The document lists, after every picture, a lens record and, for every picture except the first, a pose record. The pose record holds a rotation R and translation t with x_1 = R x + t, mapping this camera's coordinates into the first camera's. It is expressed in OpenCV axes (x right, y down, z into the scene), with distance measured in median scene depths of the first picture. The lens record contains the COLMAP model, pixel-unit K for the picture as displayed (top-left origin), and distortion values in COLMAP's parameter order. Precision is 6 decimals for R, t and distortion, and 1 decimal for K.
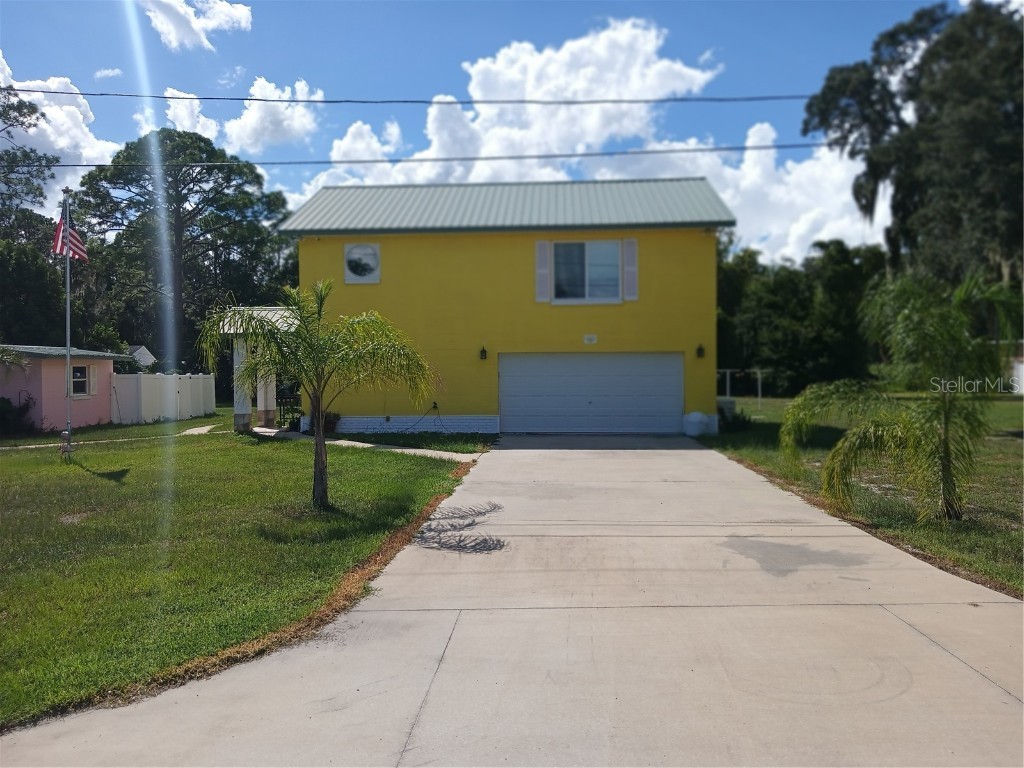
lens RADIAL K [[778.3, 0, 512.1], [0, 778.3, 378.8], [0, 0, 1]] dist [-0.011685, 0.041466]
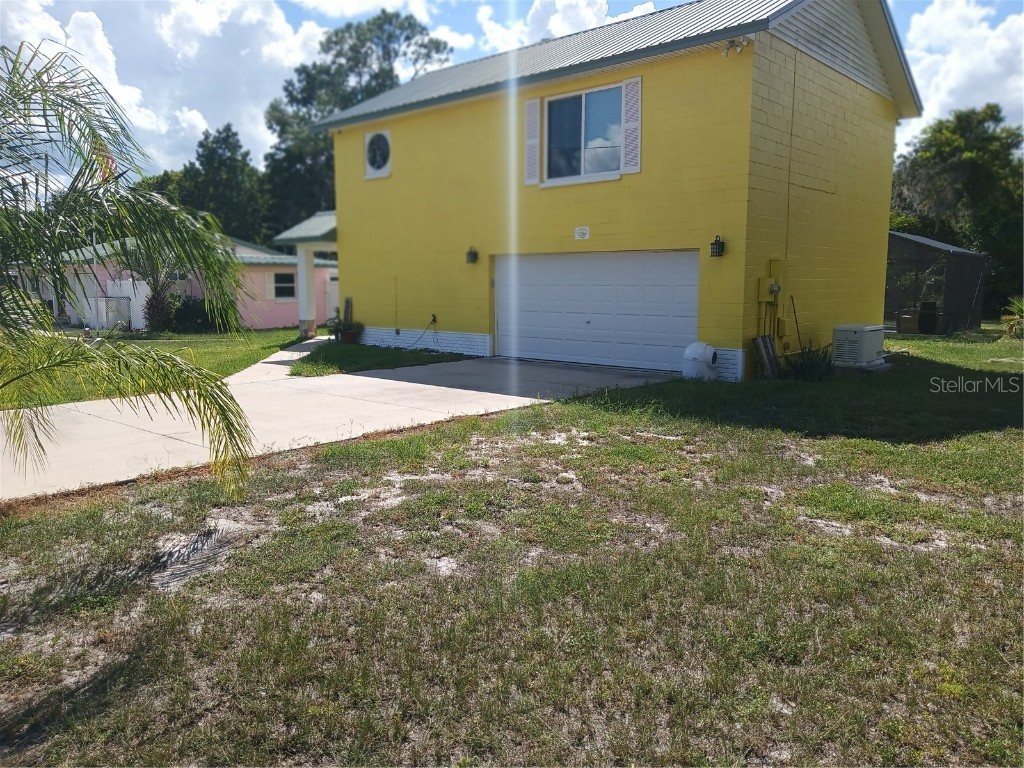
lens RADIAL K [[778.3, 0, 510.6], [0, 778.3, 381.6], [0, 0, 1]] dist [-0.011685, 0.041466]
pose [[0.780244, 0.086074, -0.619524, 0.502569], [-0.012663, 0.992457, 0.121939, -0.002079], [0.625347, -0.087297, 0.775448, 0.391357]]
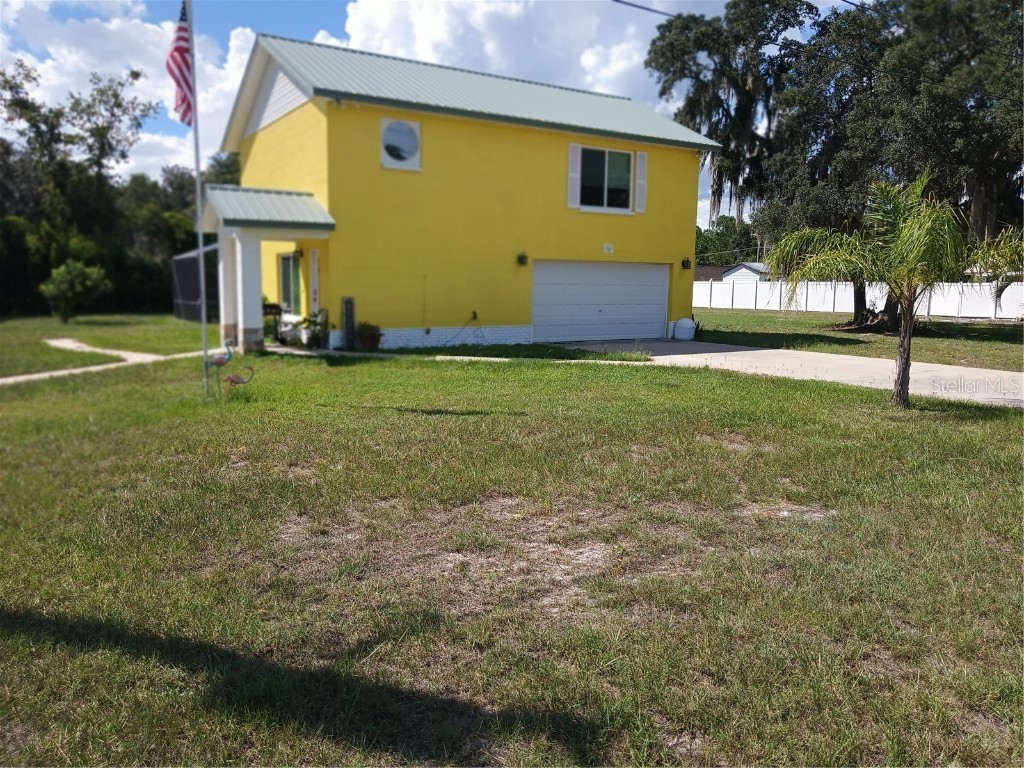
lens RADIAL K [[778.3, 0, 514.1], [0, 778.3, 382.4], [0, 0, 1]] dist [-0.011685, 0.041466]
pose [[0.804137, -0.057589, 0.591648, -0.606149], [-0.007052, 0.994302, 0.106367, 0.015577], [-0.594403, -0.089706, 0.799149, 0.247180]]
